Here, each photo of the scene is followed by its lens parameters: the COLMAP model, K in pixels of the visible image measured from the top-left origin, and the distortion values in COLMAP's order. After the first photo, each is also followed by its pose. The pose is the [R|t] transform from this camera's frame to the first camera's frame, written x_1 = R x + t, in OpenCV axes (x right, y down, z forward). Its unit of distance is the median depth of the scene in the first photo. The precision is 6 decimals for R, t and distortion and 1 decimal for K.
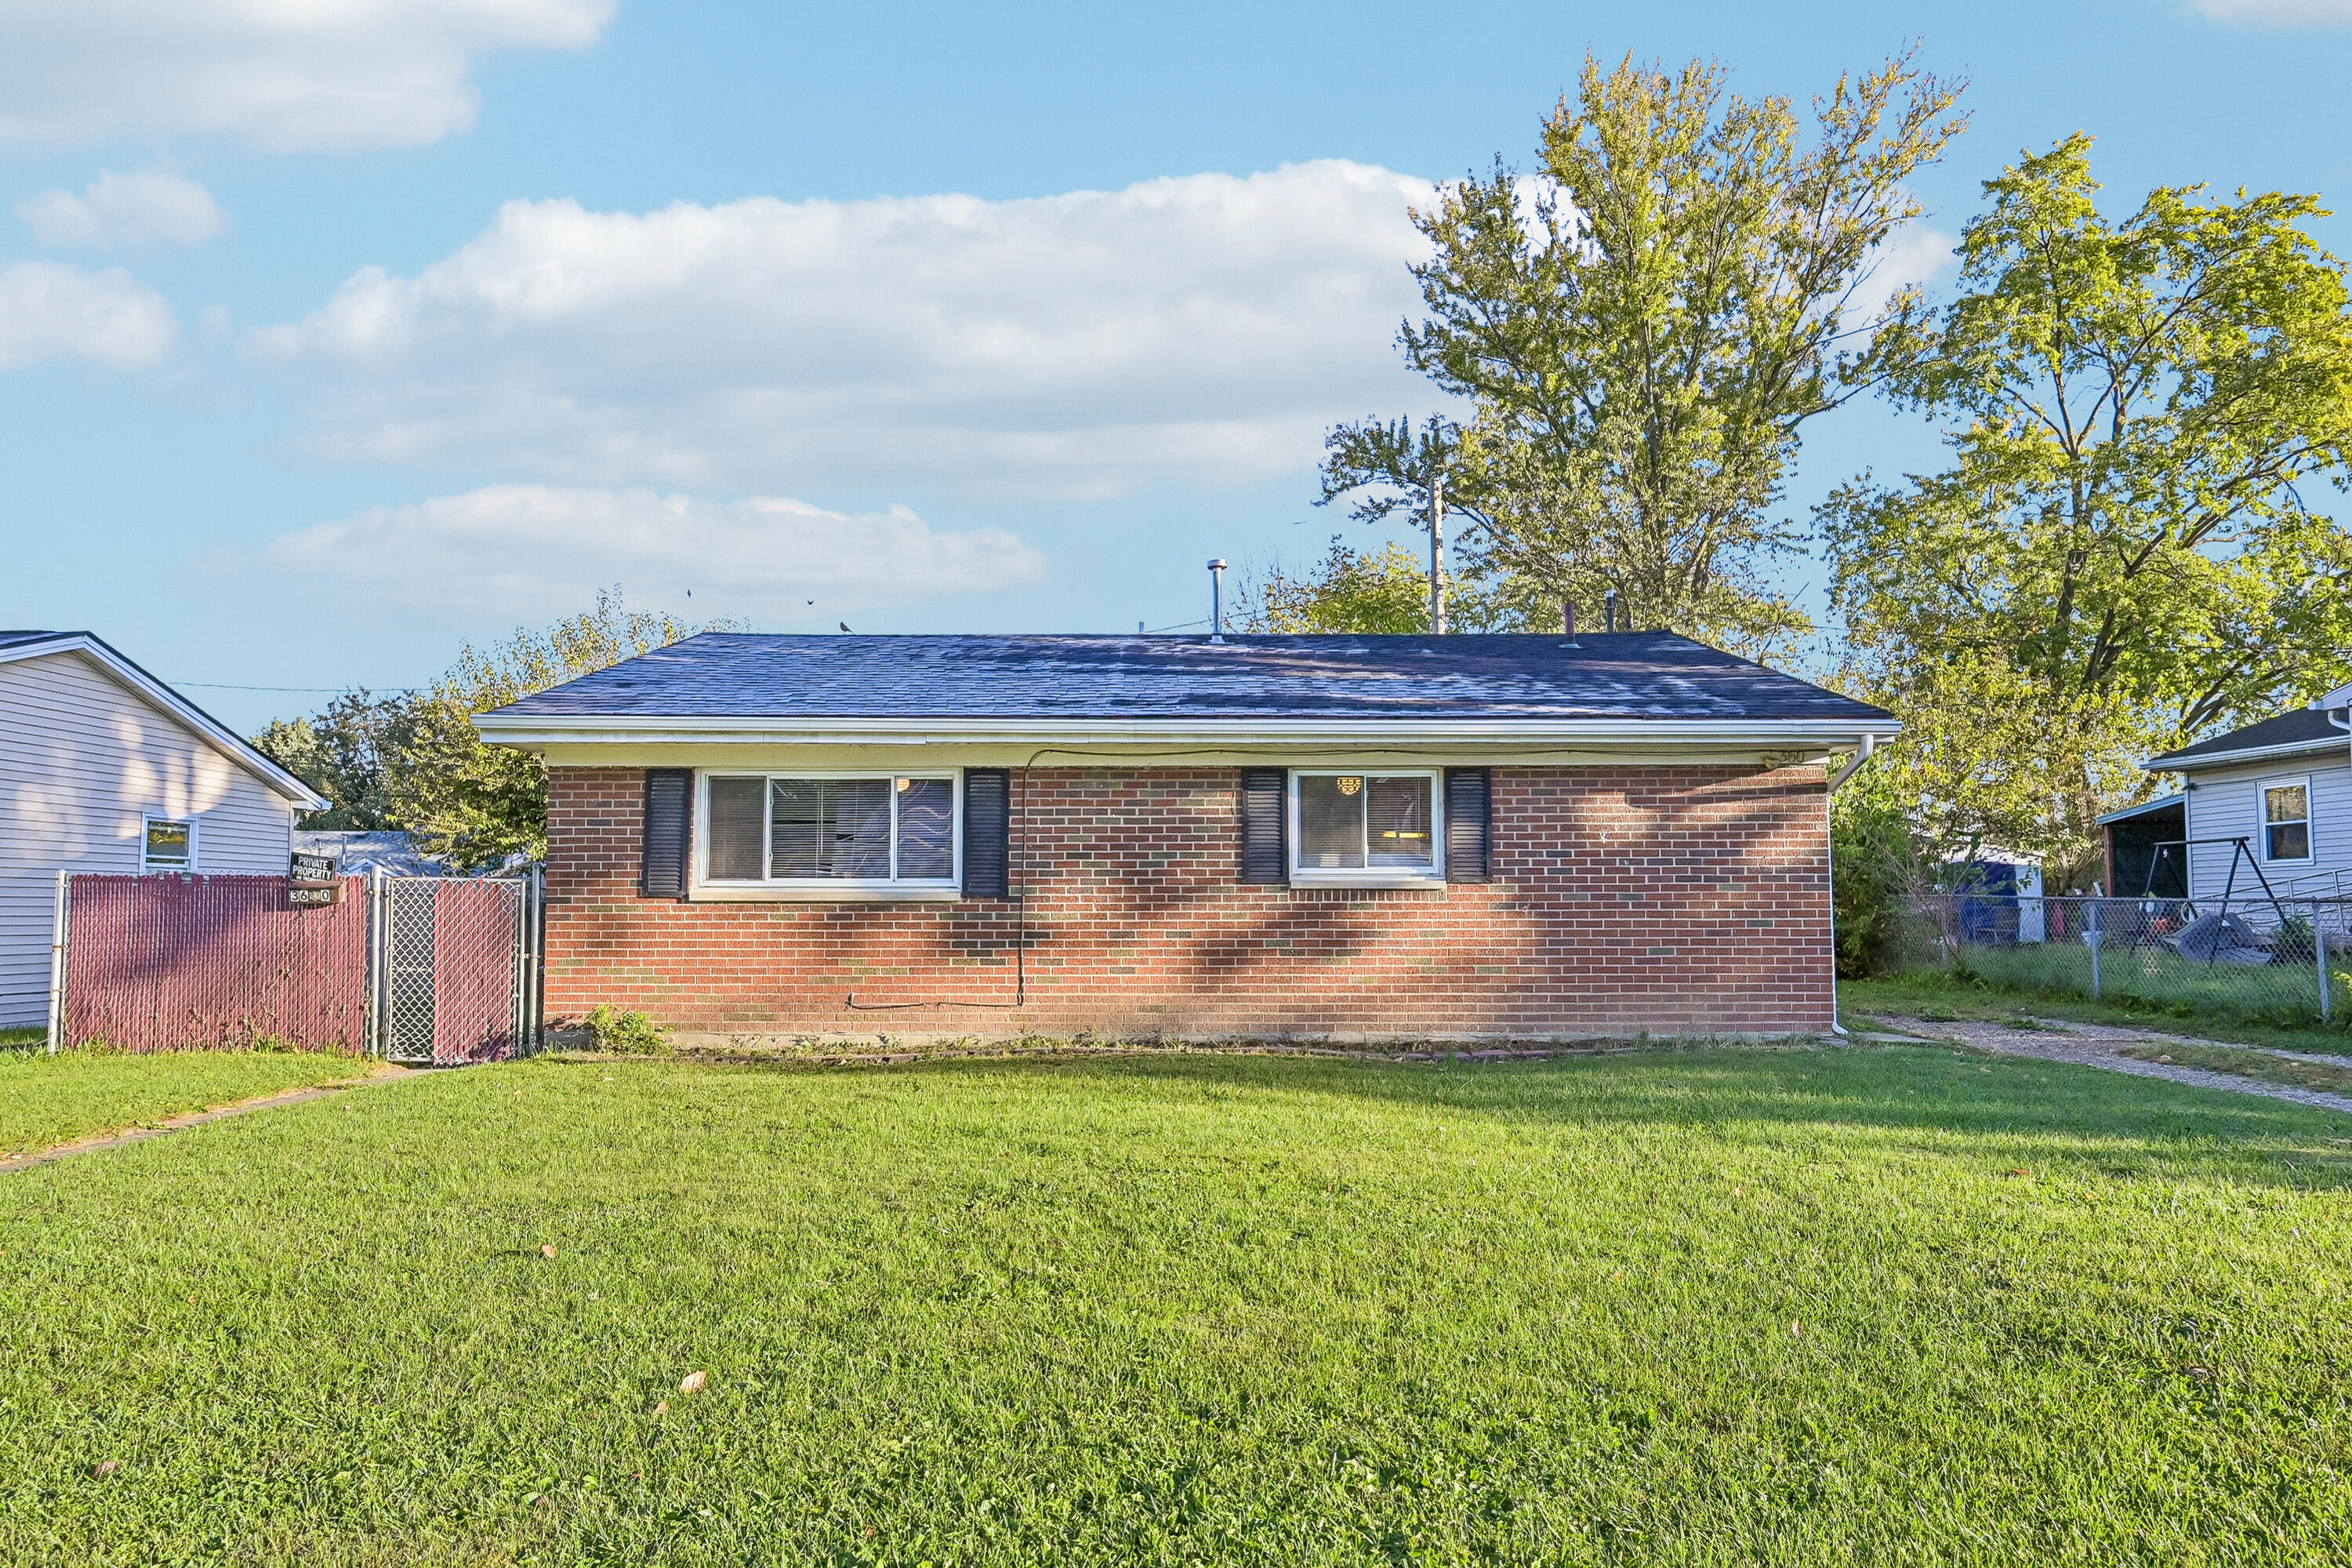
lens RADIAL K [[1408.4, 0, 1158.2], [0, 1408.4, 800.6], [0, 0, 1]] dist [-0.002639, 0.000833]
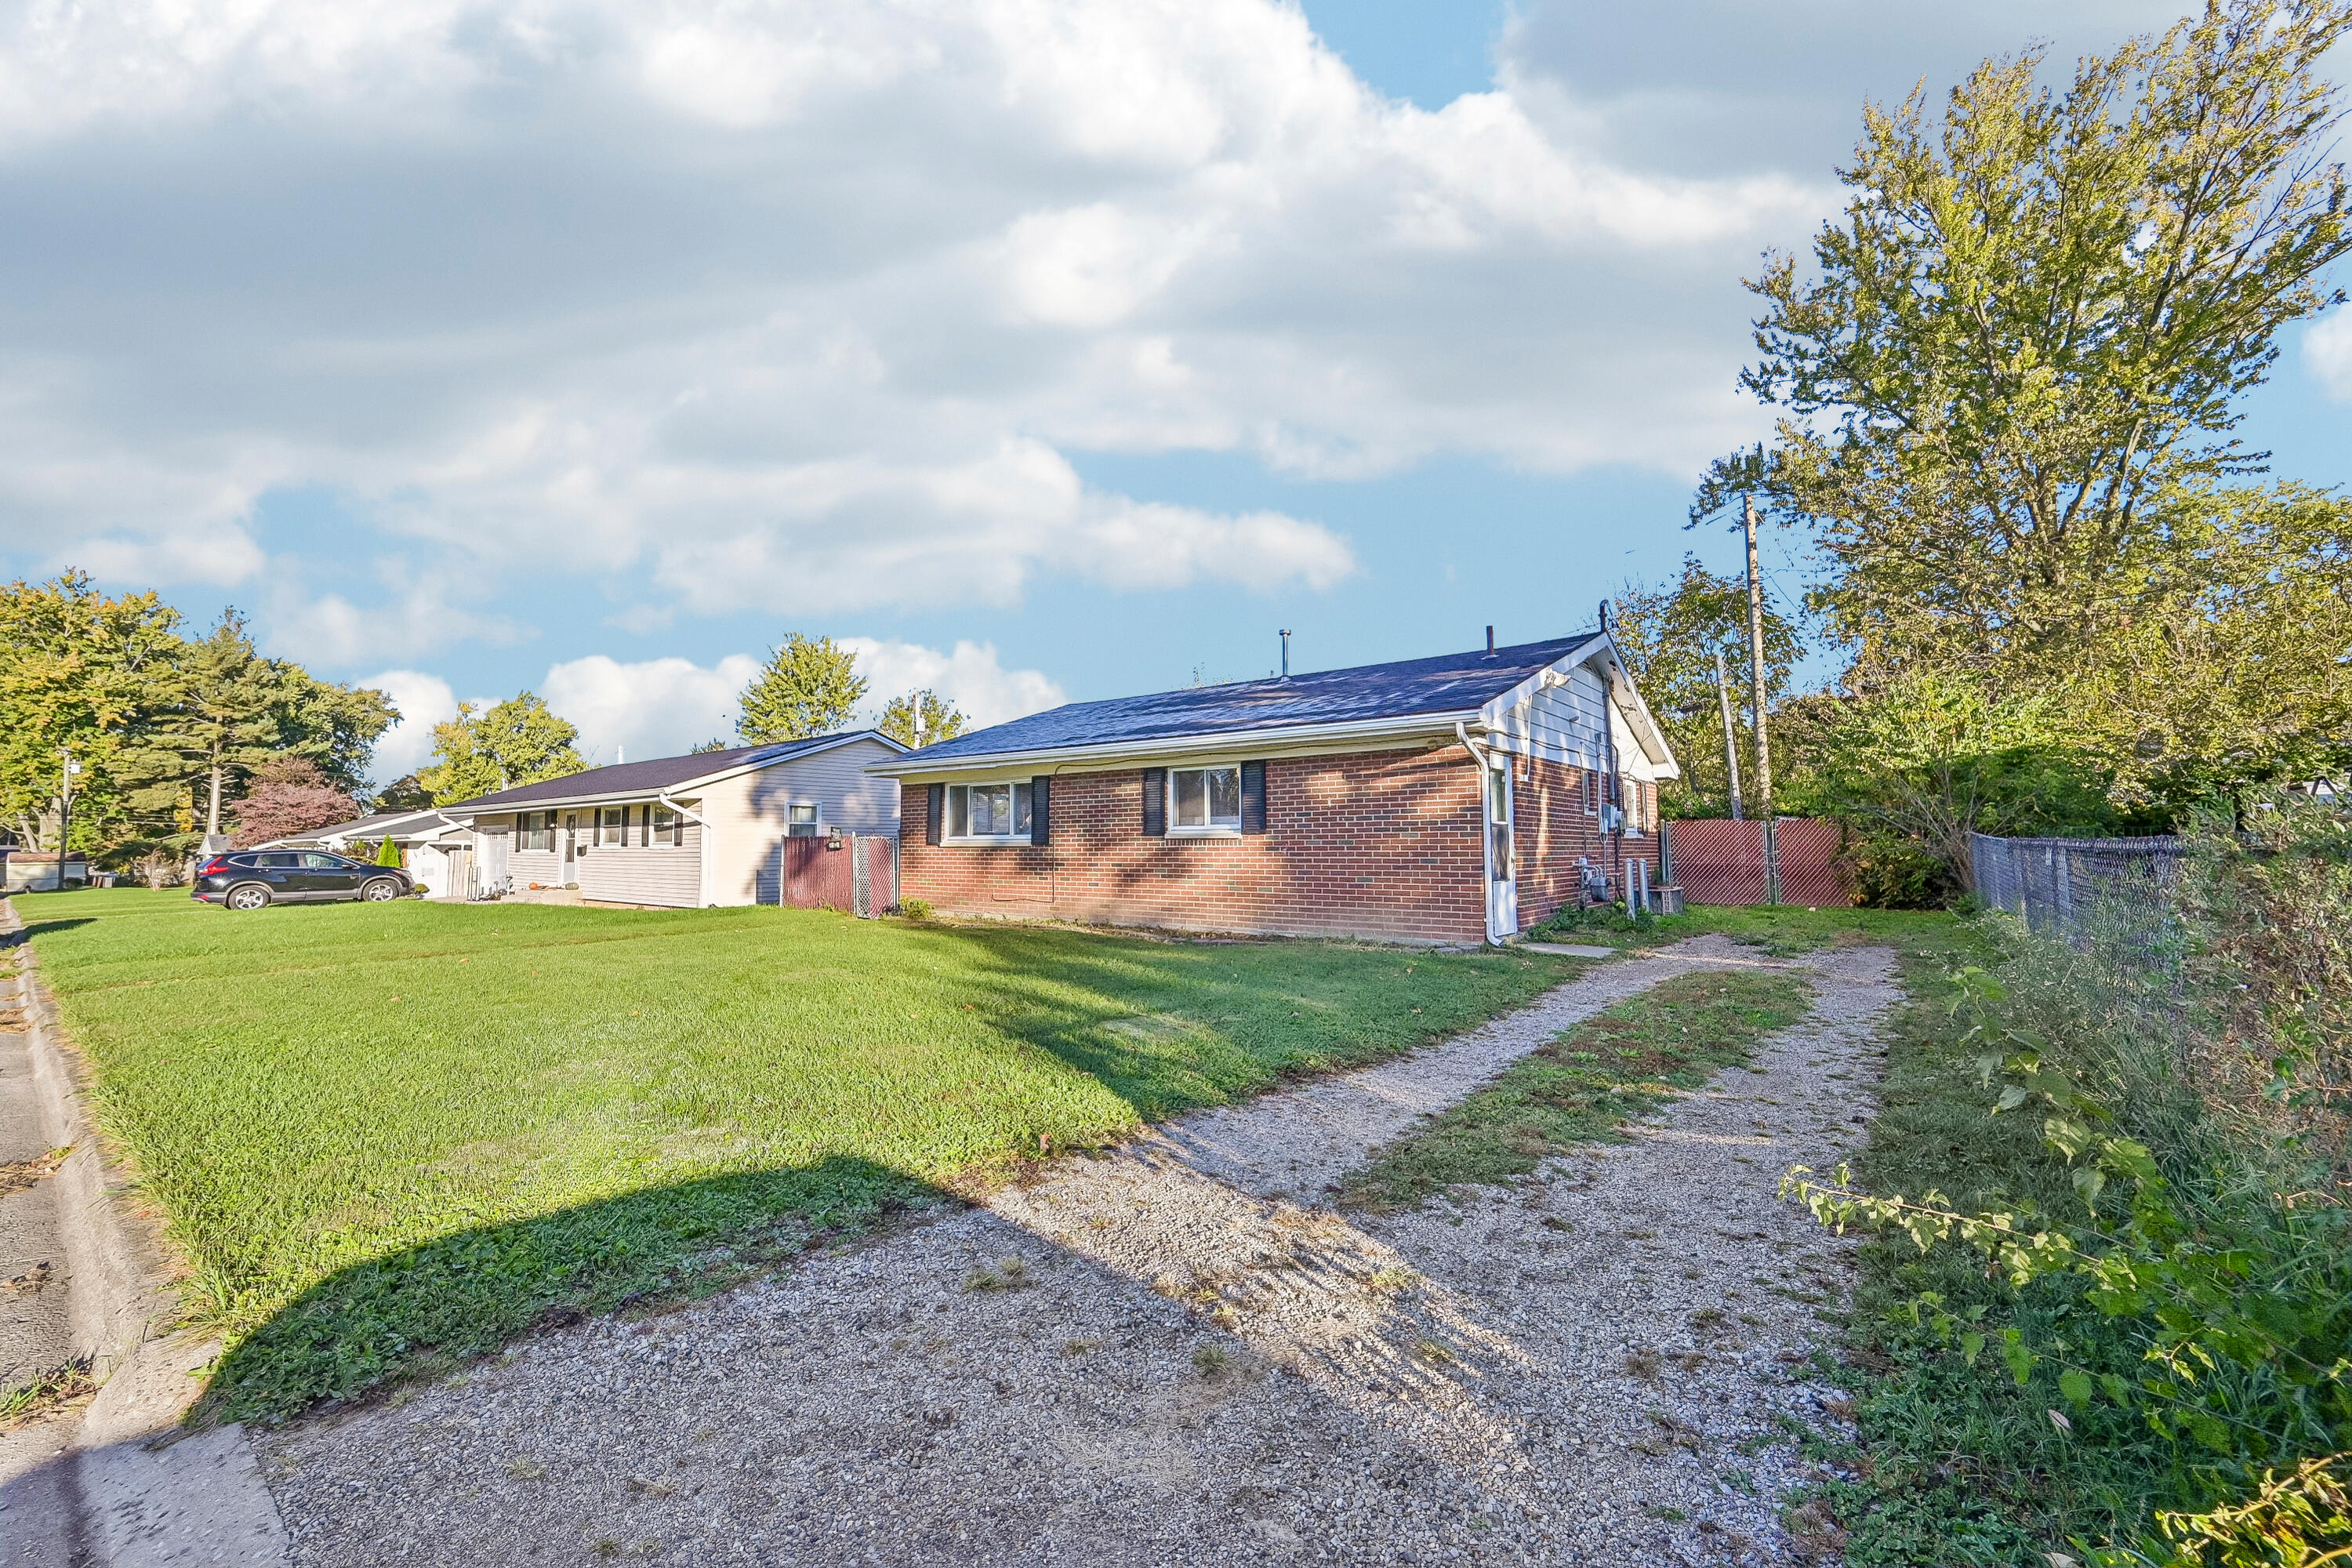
lens RADIAL K [[938.7, 0, 1175.6], [0, 938.7, 776.3], [0, 0, 1]] dist [0.000824, 0.000096]
pose [[0.787117, -0.048266, -0.614913, 0.799010], [0.052400, 0.998562, -0.011304, 0.000988], [0.614574, -0.023324, 0.788514, 0.116333]]
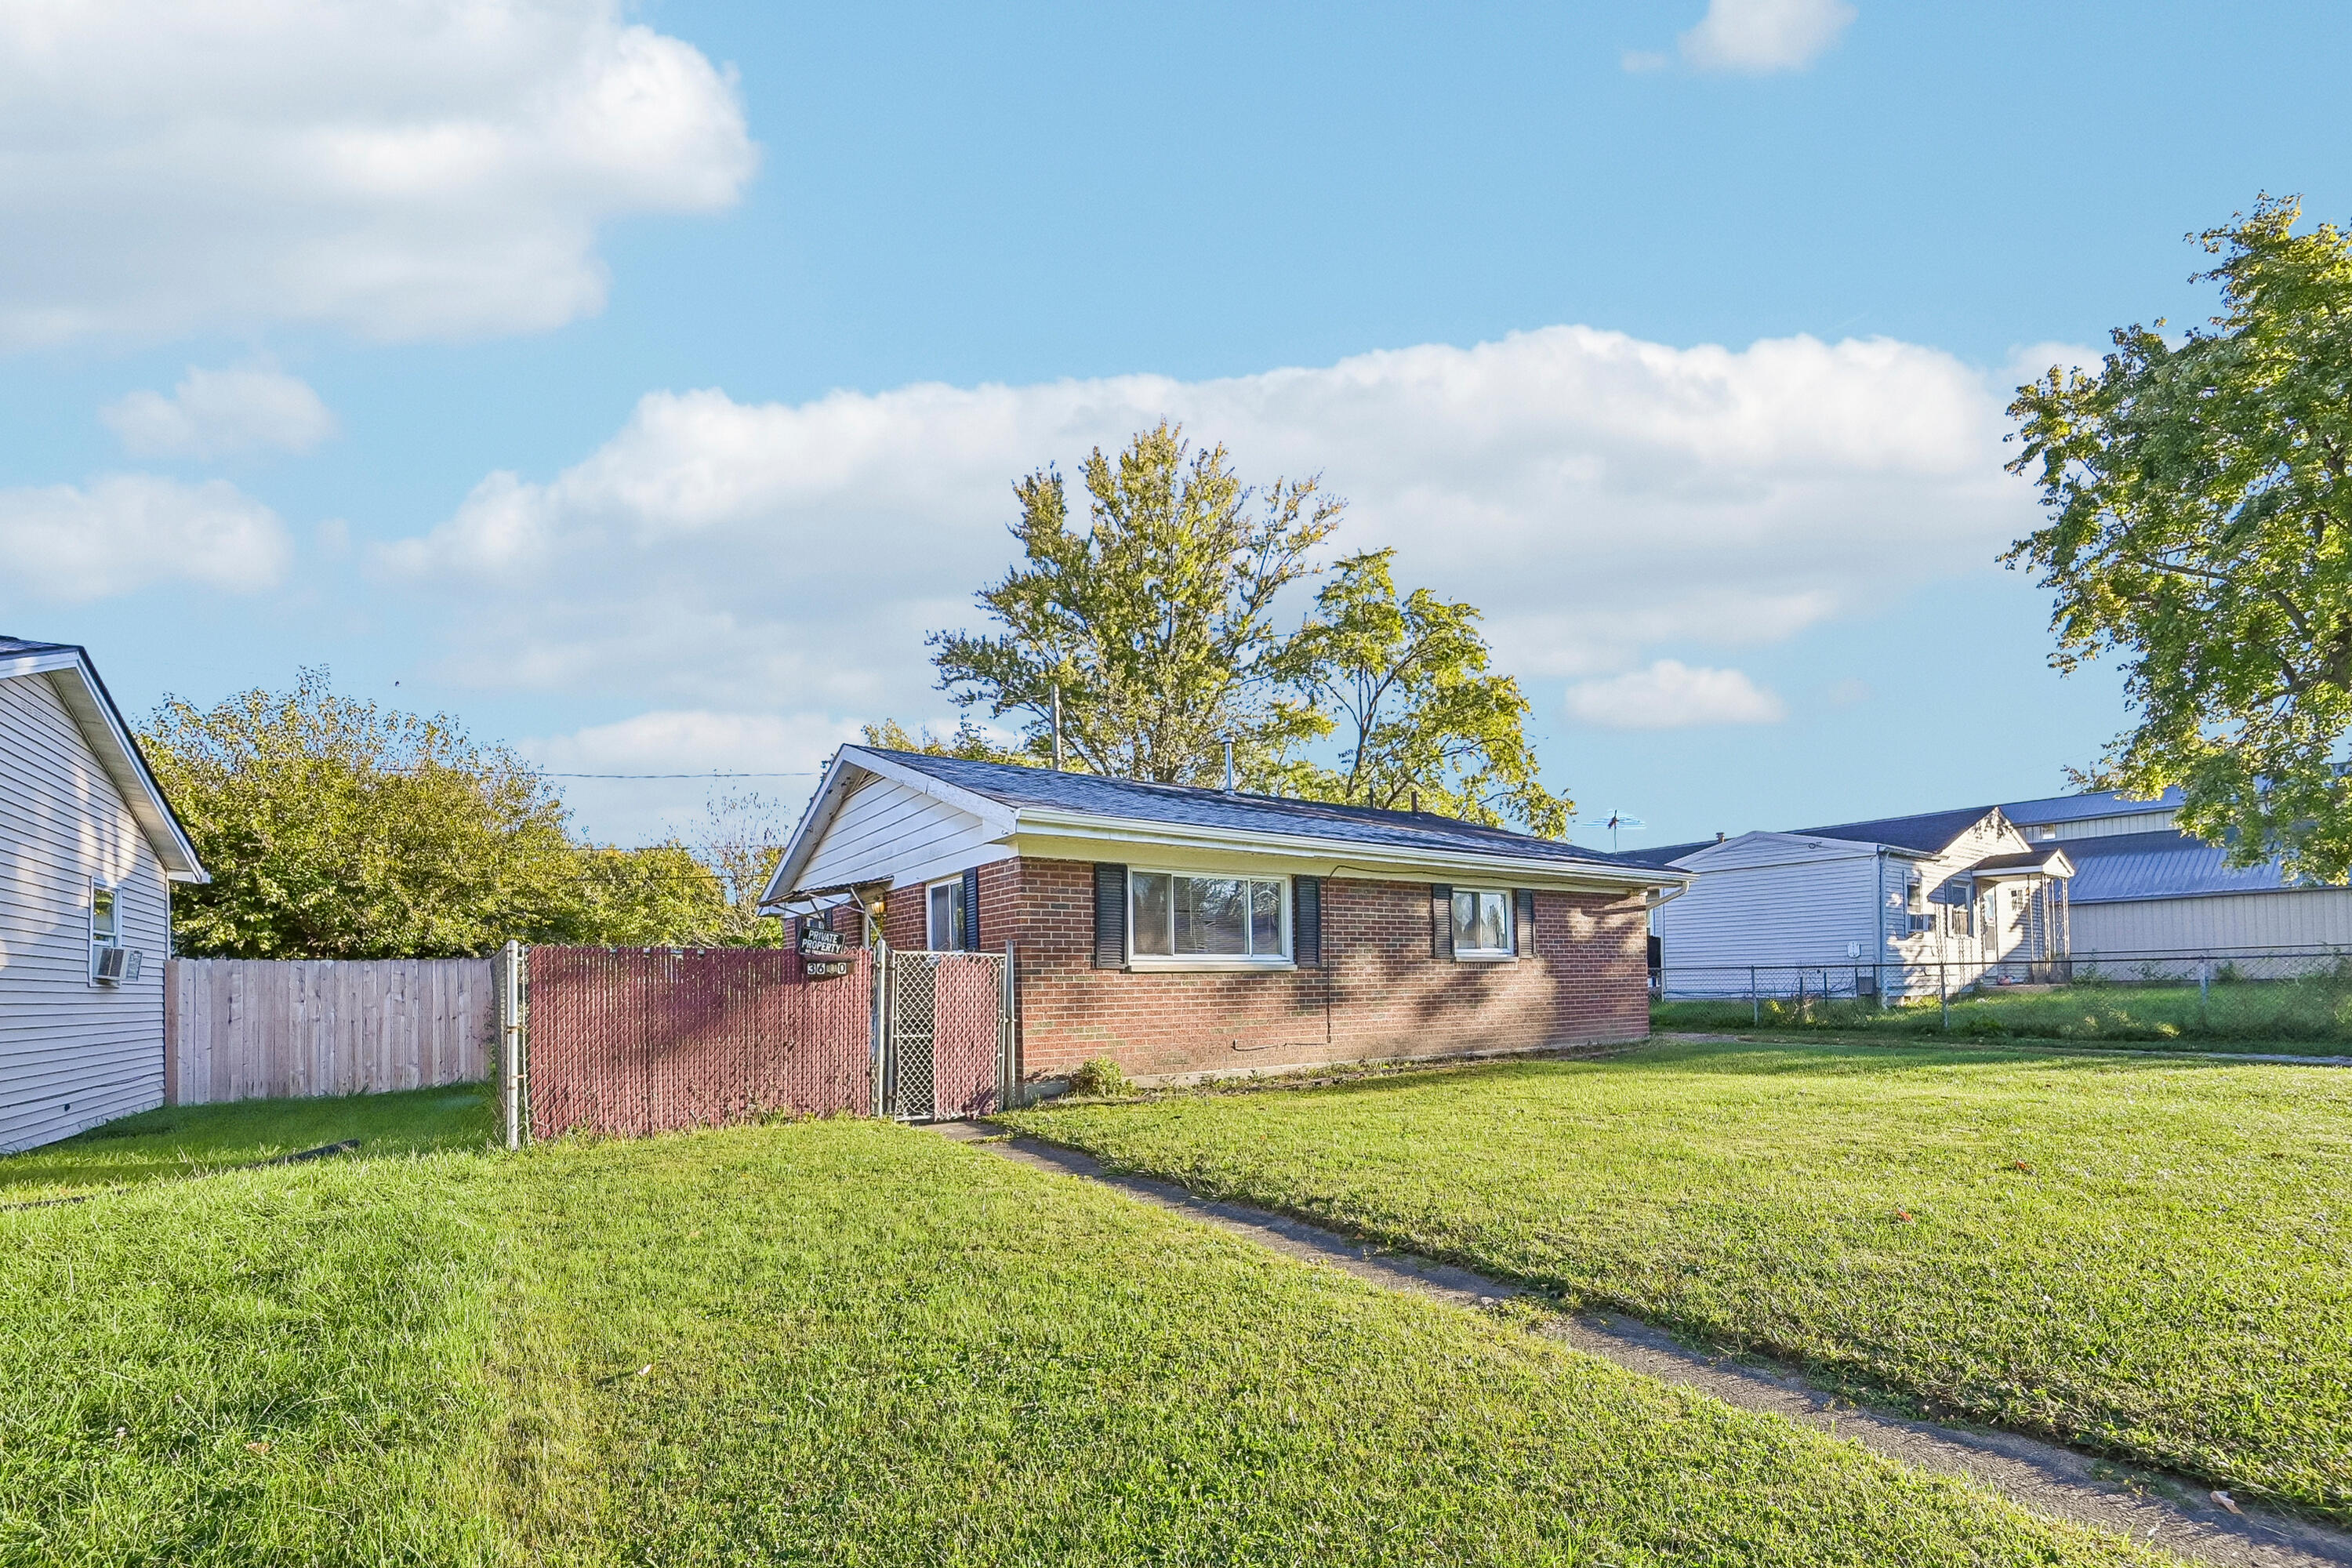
lens RADIAL K [[994.0, 0, 1175.4], [0, 994.0, 972.4], [0, 0, 1]] dist [0.001501, 0.000013]
pose [[0.826289, -0.006165, 0.563212, -0.790720], [-0.024979, 0.998555, 0.047577, 0.029056], [-0.562692, -0.053381, 0.824942, 0.253590]]
